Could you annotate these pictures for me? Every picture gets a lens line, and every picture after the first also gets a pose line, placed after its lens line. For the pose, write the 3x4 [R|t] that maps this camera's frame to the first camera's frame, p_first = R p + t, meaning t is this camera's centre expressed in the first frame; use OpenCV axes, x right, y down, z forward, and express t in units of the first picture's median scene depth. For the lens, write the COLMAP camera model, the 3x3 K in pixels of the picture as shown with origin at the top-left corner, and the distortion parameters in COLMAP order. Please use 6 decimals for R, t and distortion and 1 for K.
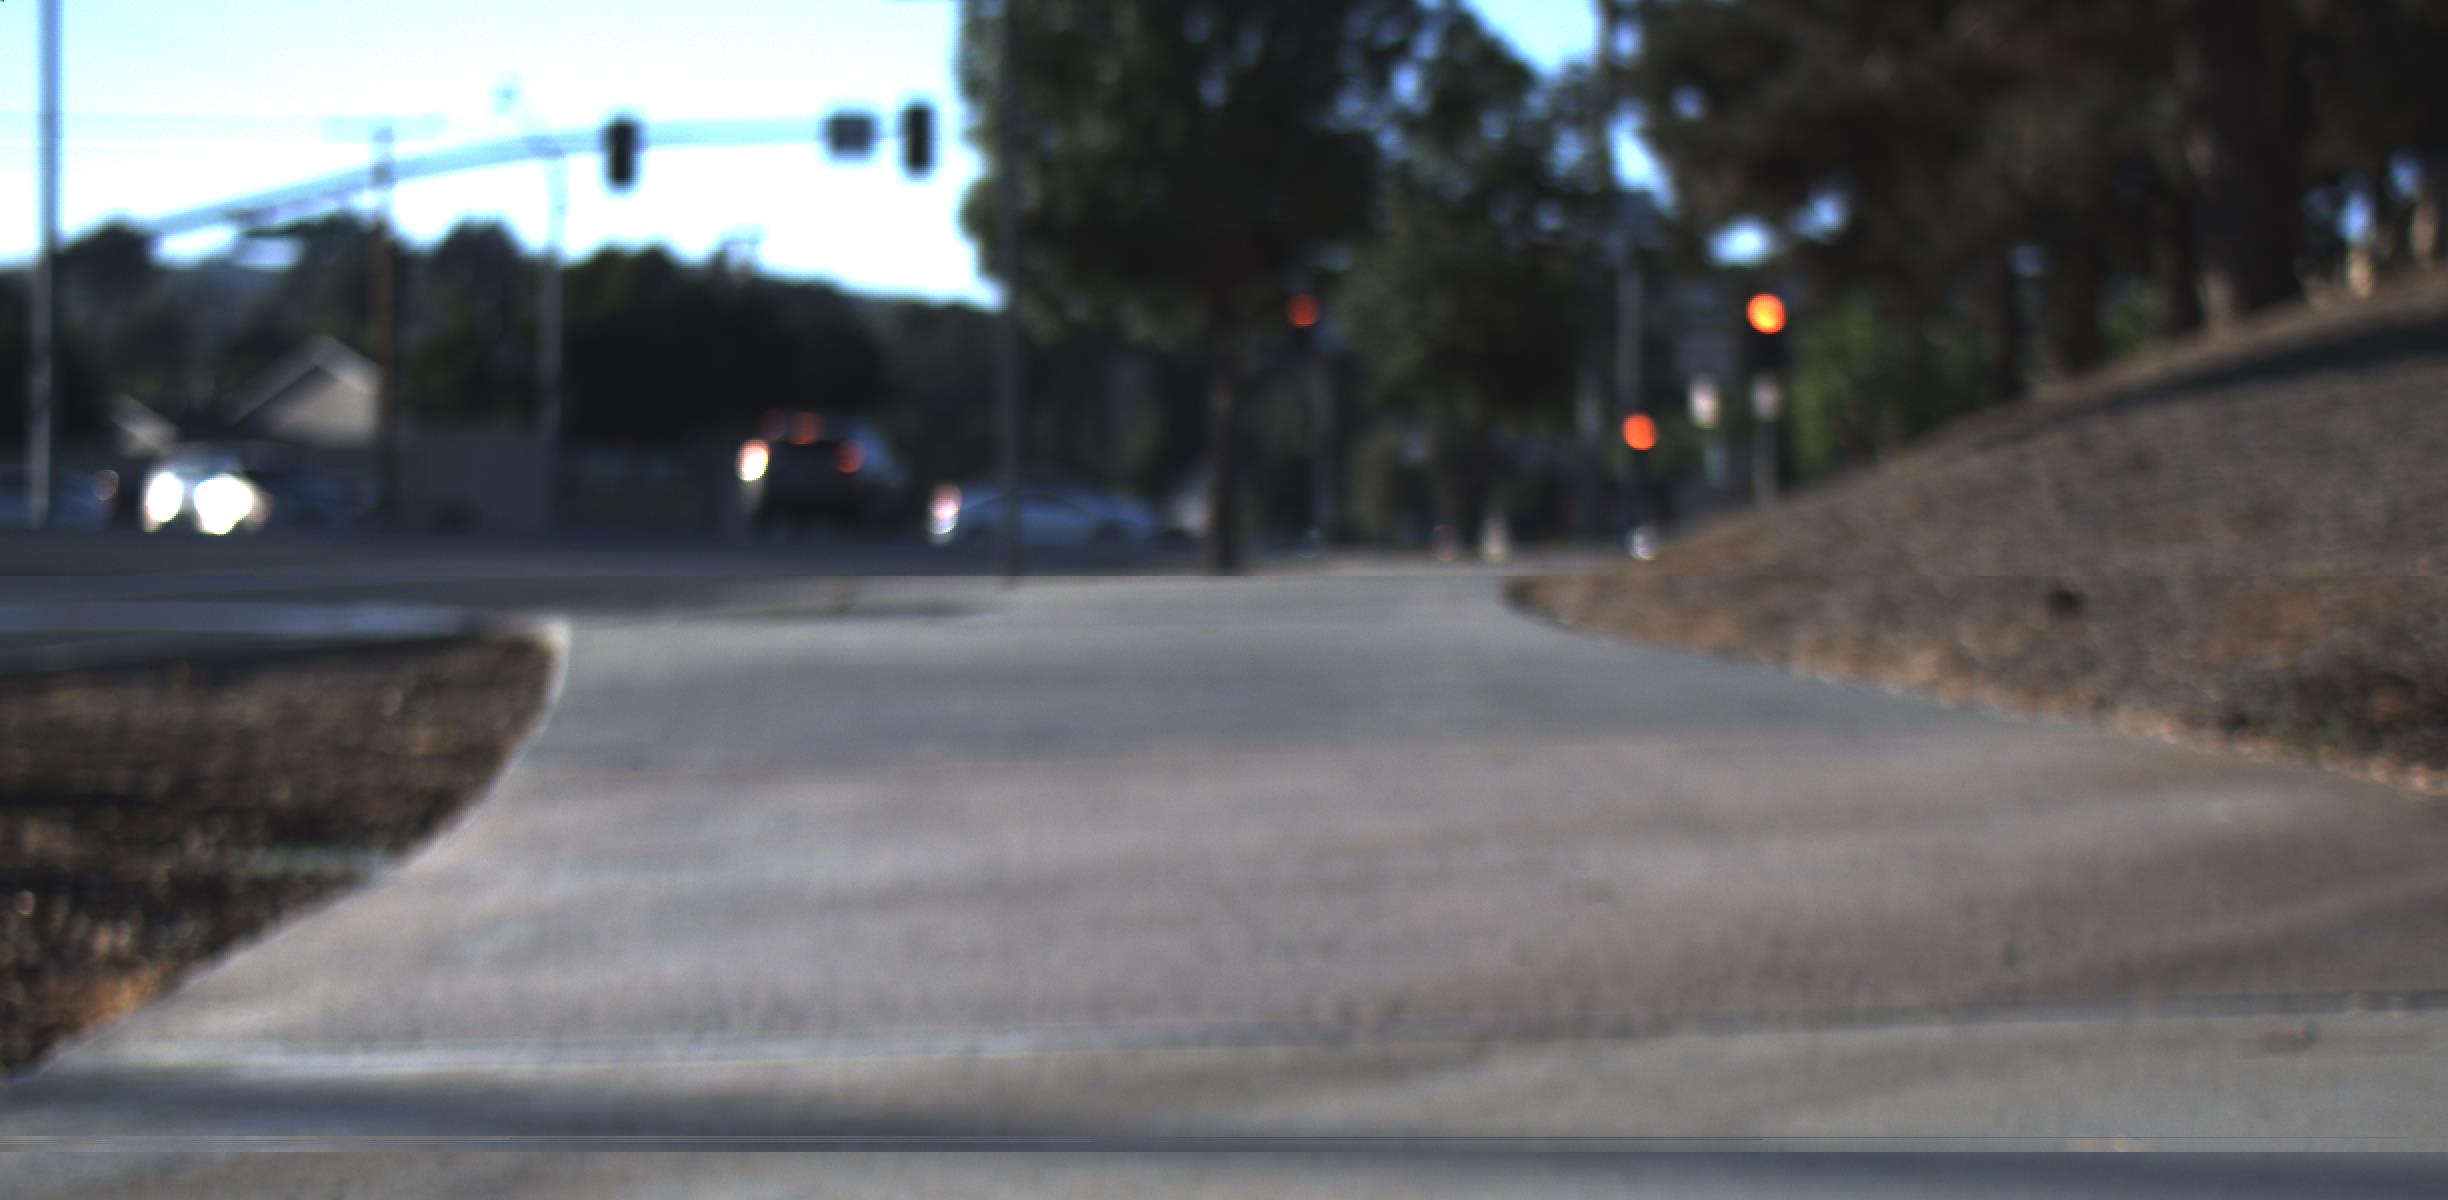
lens RADIAL K [[4378.3, 0, 1216.9], [0, 4378.3, 592.9], [0, 0, 1]] dist [0.008805, 0.000000]
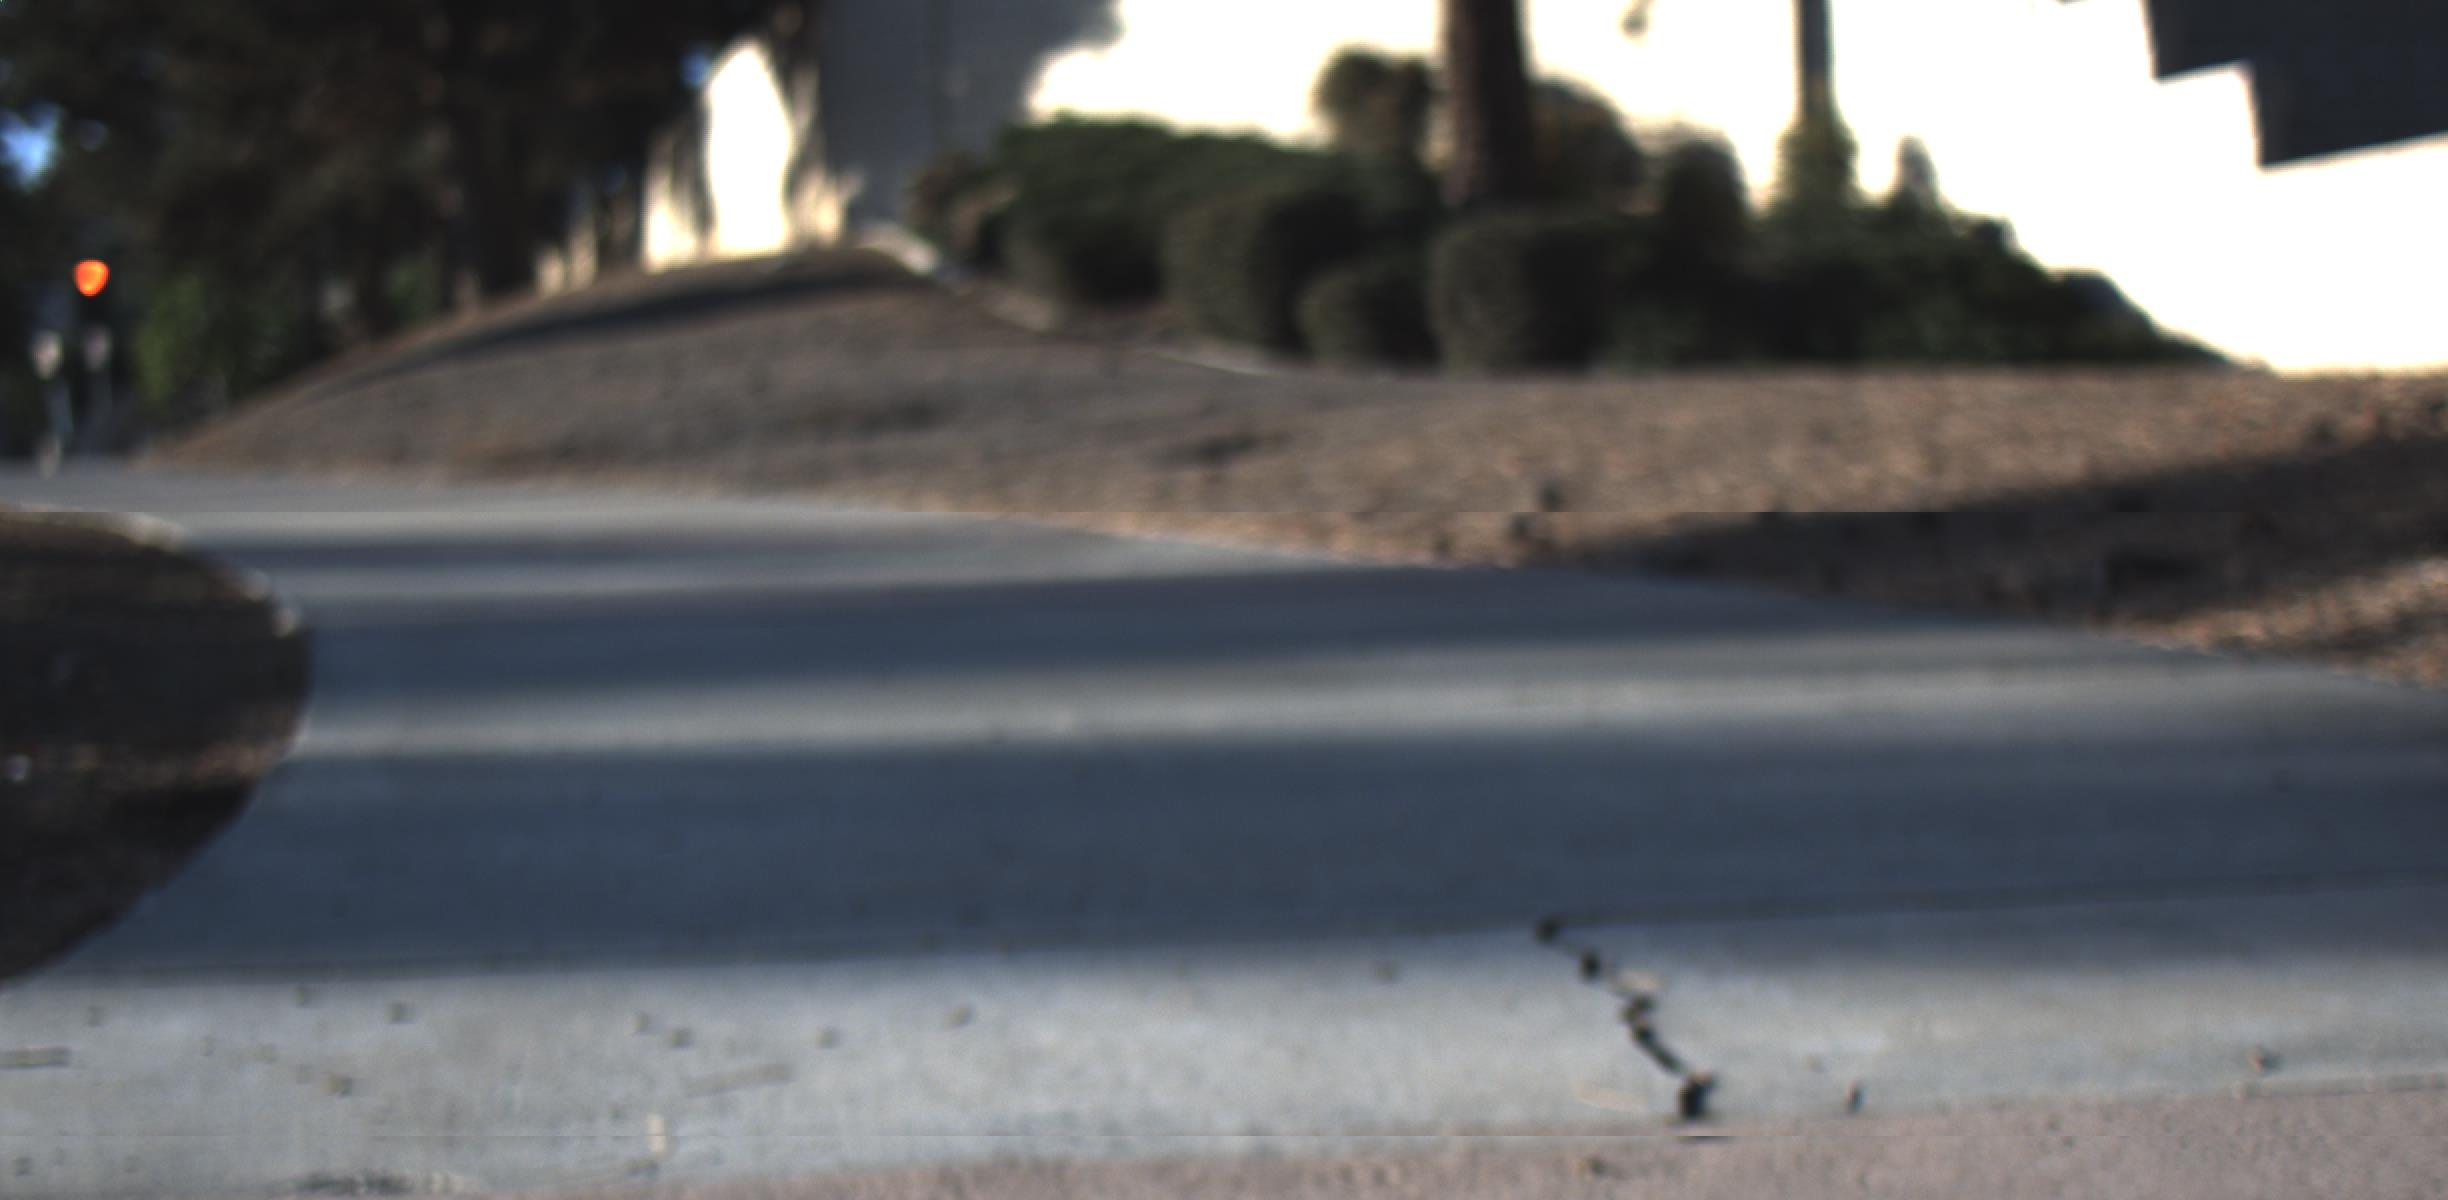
lens RADIAL K [[4378.3, 0, 1207.1], [0, 4378.3, 613.6], [0, 0, 1]] dist [0.008805, 0.000000]
pose [[0.926287, -0.037882, 0.374911, -0.052743], [0.031036, 0.999223, 0.024284, 0.008109], [-0.375539, -0.010859, 0.926743, -0.247273]]
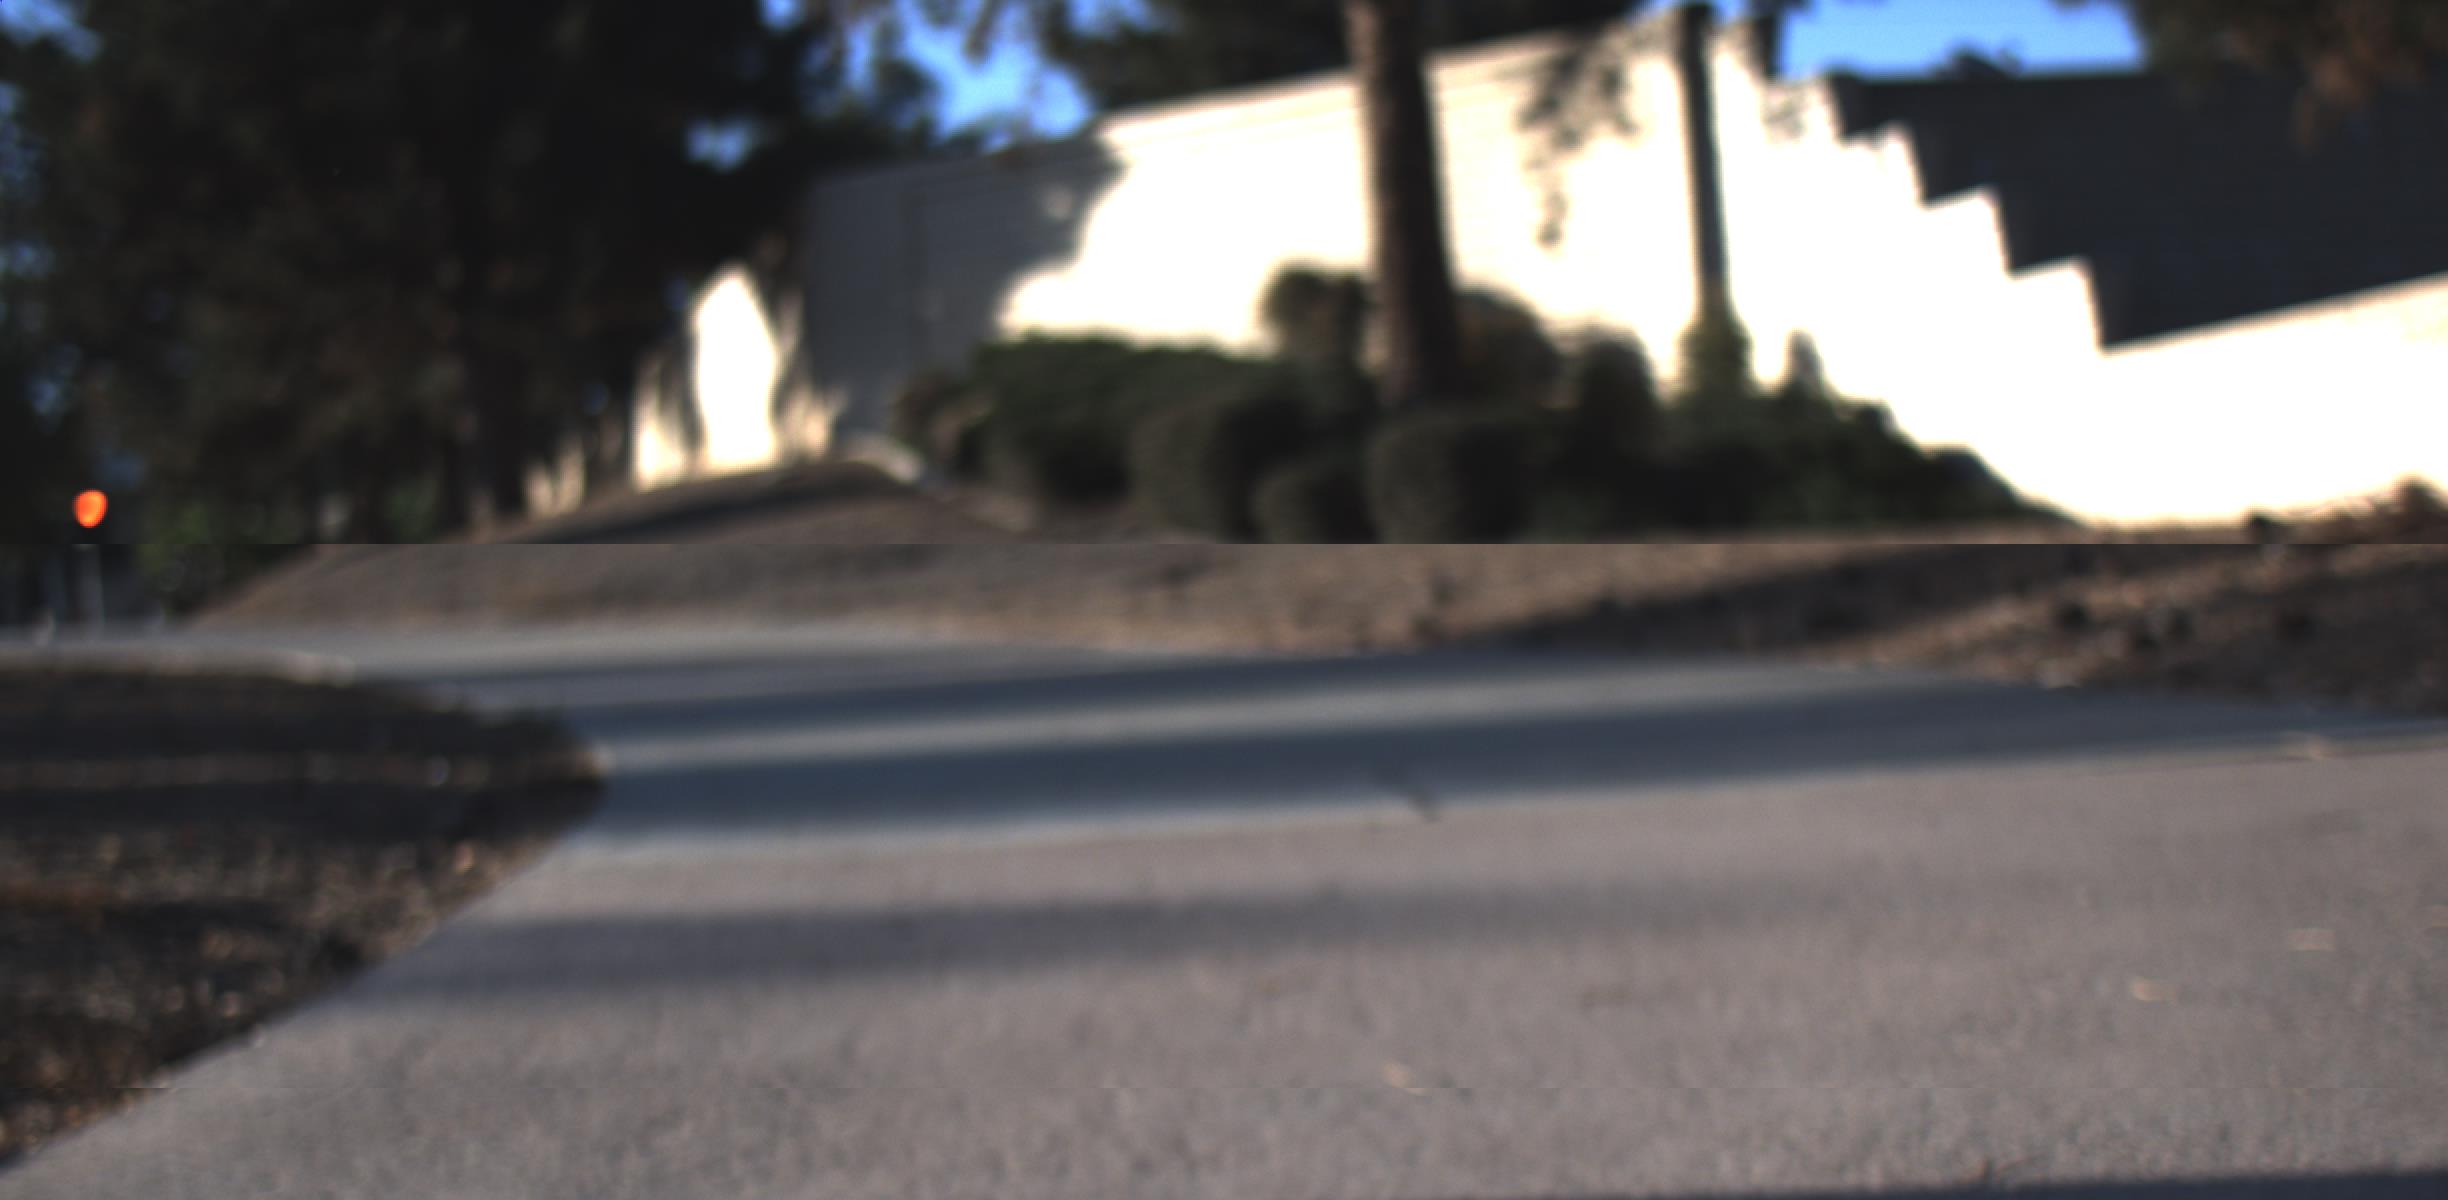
lens RADIAL K [[4378.3, 0, 1200.5], [0, 4378.3, 598.1], [0, 0, 1]] dist [0.008805, 0.000000]
pose [[0.923075, -0.048597, 0.381538, -0.071896], [0.062381, 0.997768, -0.023836, 0.010521], [-0.379528, 0.045803, 0.924046, -0.295816]]
